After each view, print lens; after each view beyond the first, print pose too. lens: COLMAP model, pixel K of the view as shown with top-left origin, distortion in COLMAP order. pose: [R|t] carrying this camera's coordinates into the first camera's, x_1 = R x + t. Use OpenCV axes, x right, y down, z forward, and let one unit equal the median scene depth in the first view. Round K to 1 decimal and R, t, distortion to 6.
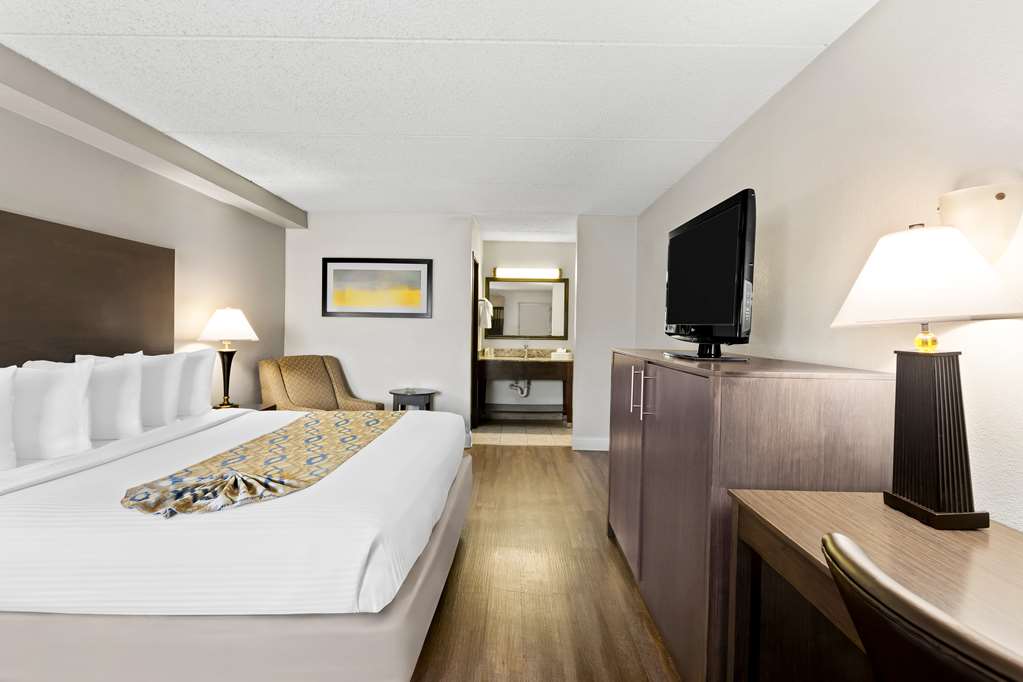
lens RADIAL K [[497.1, 0, 509.4], [0, 497.1, 333.2], [0, 0, 1]] dist [0.001270, -0.000155]
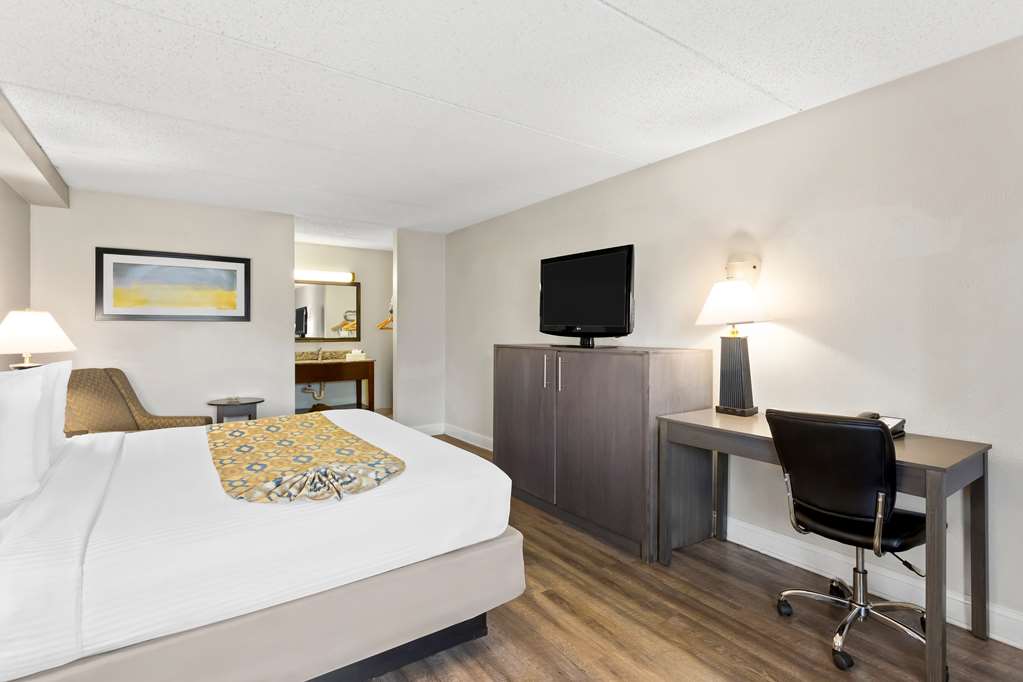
lens RADIAL K [[497.1, 0, 508.1], [0, 497.1, 341.0], [0, 0, 1]] dist [0.001270, -0.000155]
pose [[0.812415, -0.029529, 0.582332, -0.306619], [0.021327, 0.999553, 0.020932, -0.002642], [-0.582690, -0.004587, 0.812682, -0.043840]]
